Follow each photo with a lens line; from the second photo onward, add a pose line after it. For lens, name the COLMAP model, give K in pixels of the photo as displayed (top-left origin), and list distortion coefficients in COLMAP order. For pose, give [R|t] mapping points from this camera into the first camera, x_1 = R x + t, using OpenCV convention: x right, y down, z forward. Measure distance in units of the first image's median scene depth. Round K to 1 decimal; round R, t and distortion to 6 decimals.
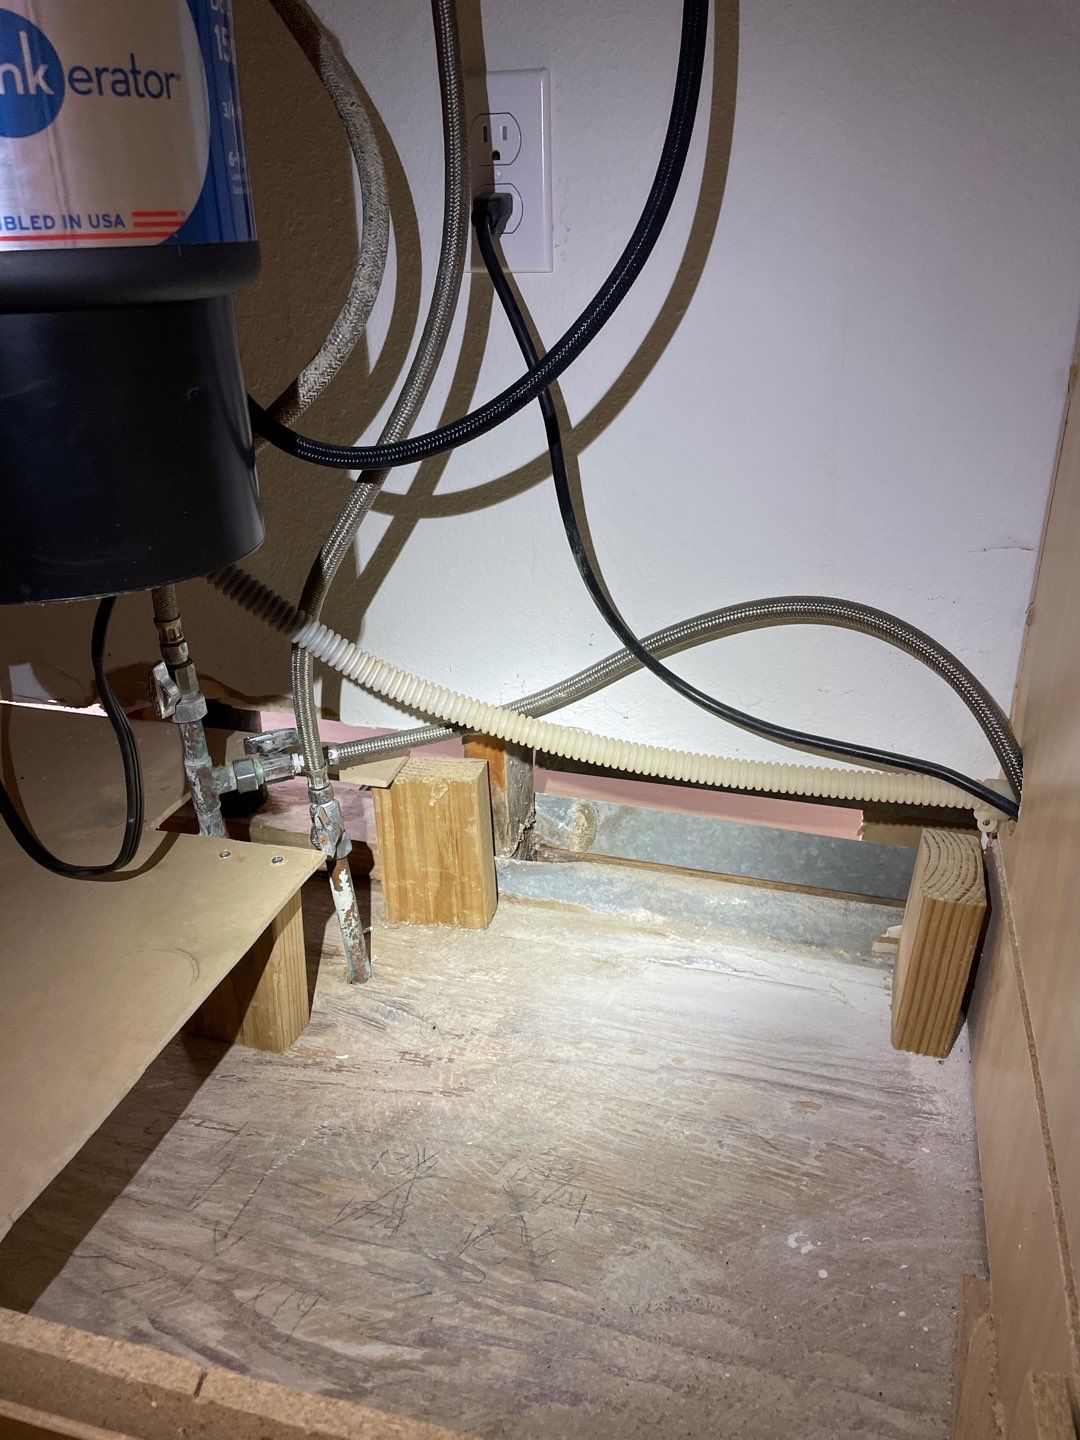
lens RADIAL K [[1087.0, 0, 550.1], [0, 1087.0, 709.4], [0, 0, 1]] dist [0.086749, -0.117395]
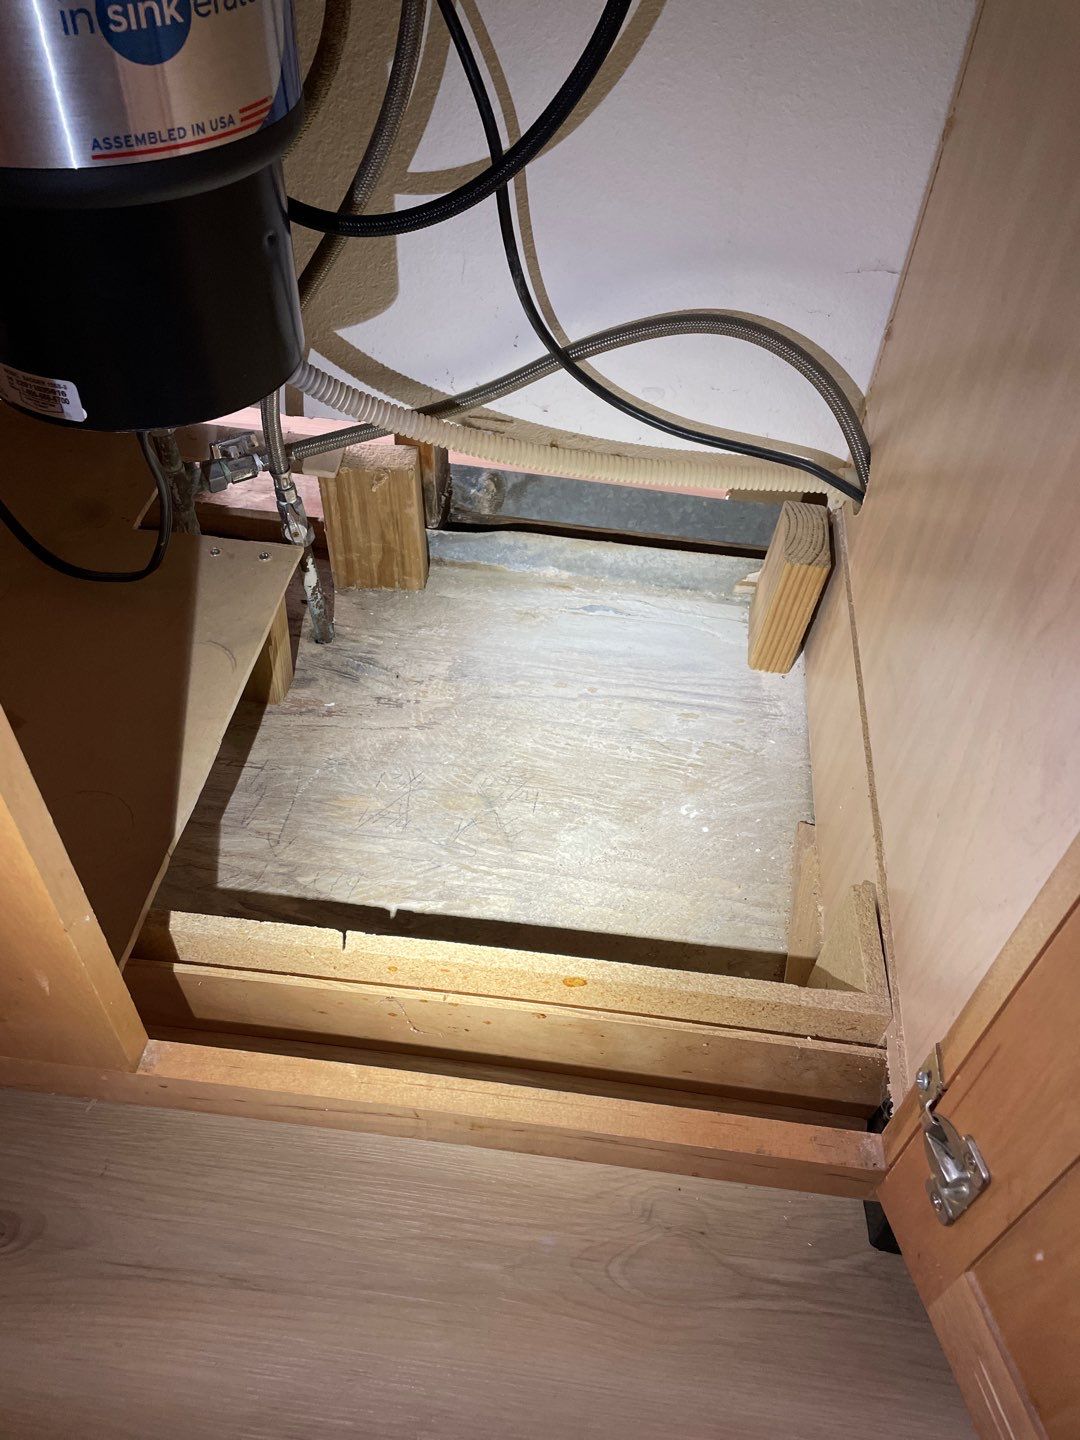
lens RADIAL K [[1087.4, 0, 544.5], [0, 1087.4, 707.8], [0, 0, 1]] dist [0.087497, -0.119525]
pose [[0.985562, -0.070111, 0.154119, -0.147031], [0.006789, 0.925873, 0.377775, -0.156532], [-0.169181, -0.371274, 0.912981, -0.189278]]
